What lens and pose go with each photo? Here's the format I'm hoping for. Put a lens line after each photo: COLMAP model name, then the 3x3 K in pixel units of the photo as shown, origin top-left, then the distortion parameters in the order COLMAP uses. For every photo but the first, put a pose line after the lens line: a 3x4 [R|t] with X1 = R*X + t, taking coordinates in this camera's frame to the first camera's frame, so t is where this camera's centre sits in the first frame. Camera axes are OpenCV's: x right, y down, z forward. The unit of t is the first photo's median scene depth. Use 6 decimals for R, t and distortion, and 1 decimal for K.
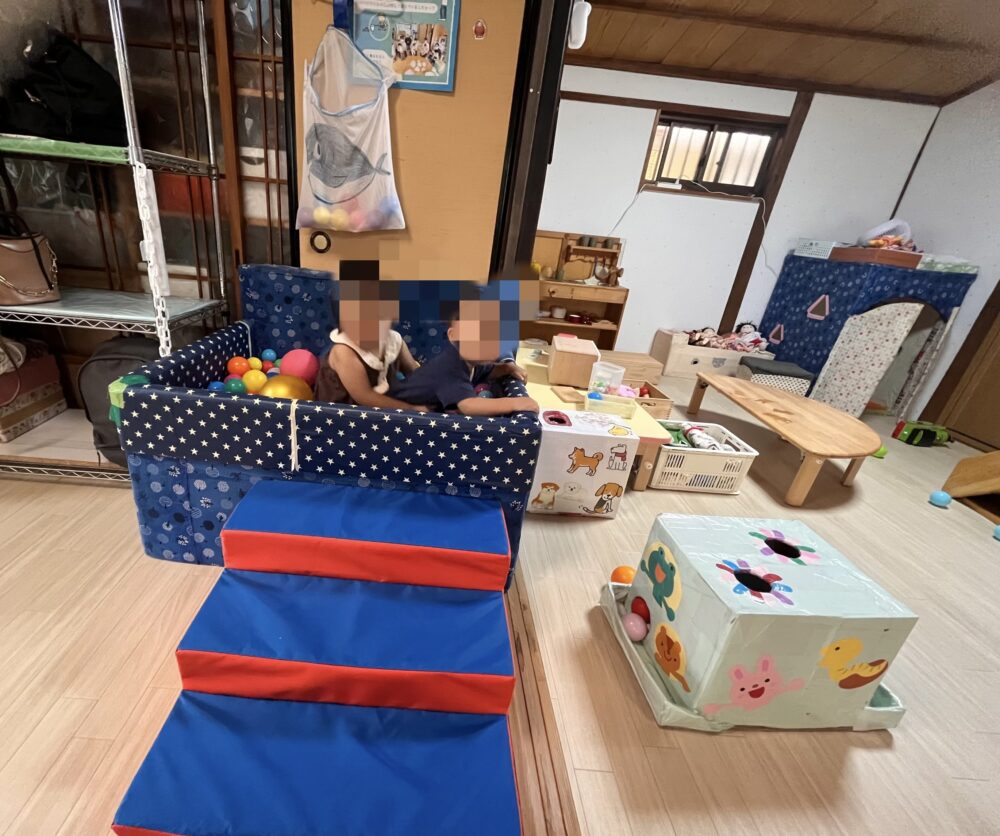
lens RADIAL K [[477.7, 0, 498.8], [0, 477.7, 424.3], [0, 0, 1]] dist [-0.004110, -0.000318]
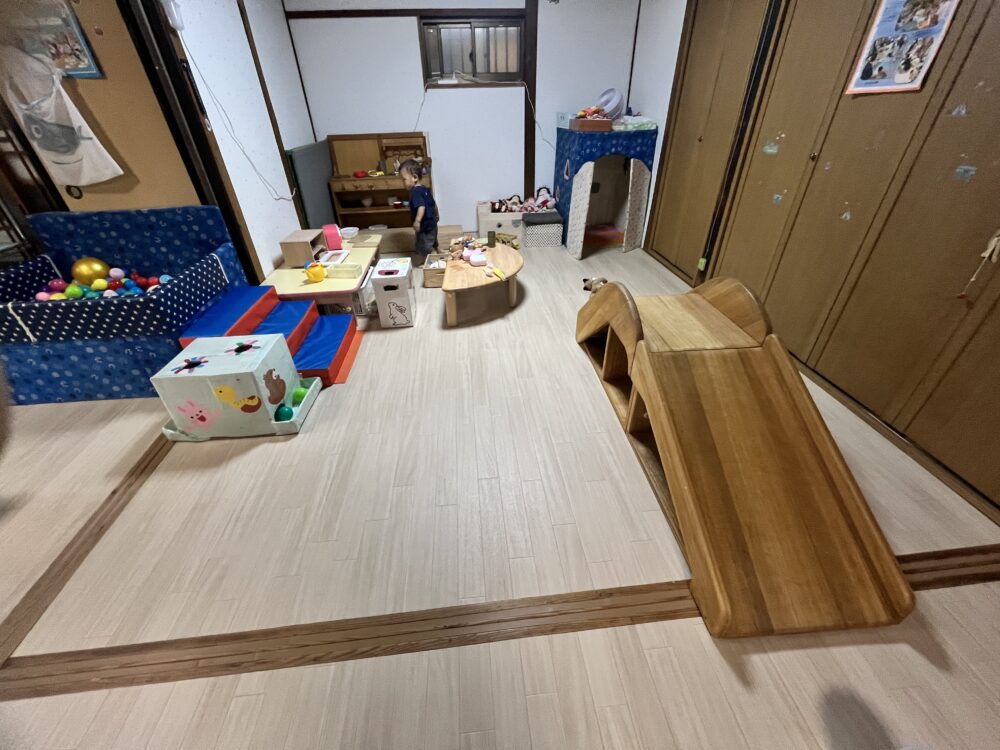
lens RADIAL K [[404.8, 0, 500.1], [0, 404.8, 367.7], [0, 0, 1]] dist [-0.002092, -0.000278]
pose [[0.987442, -0.156132, 0.024118, 0.440146], [0.149287, 0.972101, 0.180922, 0.063500], [-0.051692, -0.175050, 0.983202, -0.208735]]
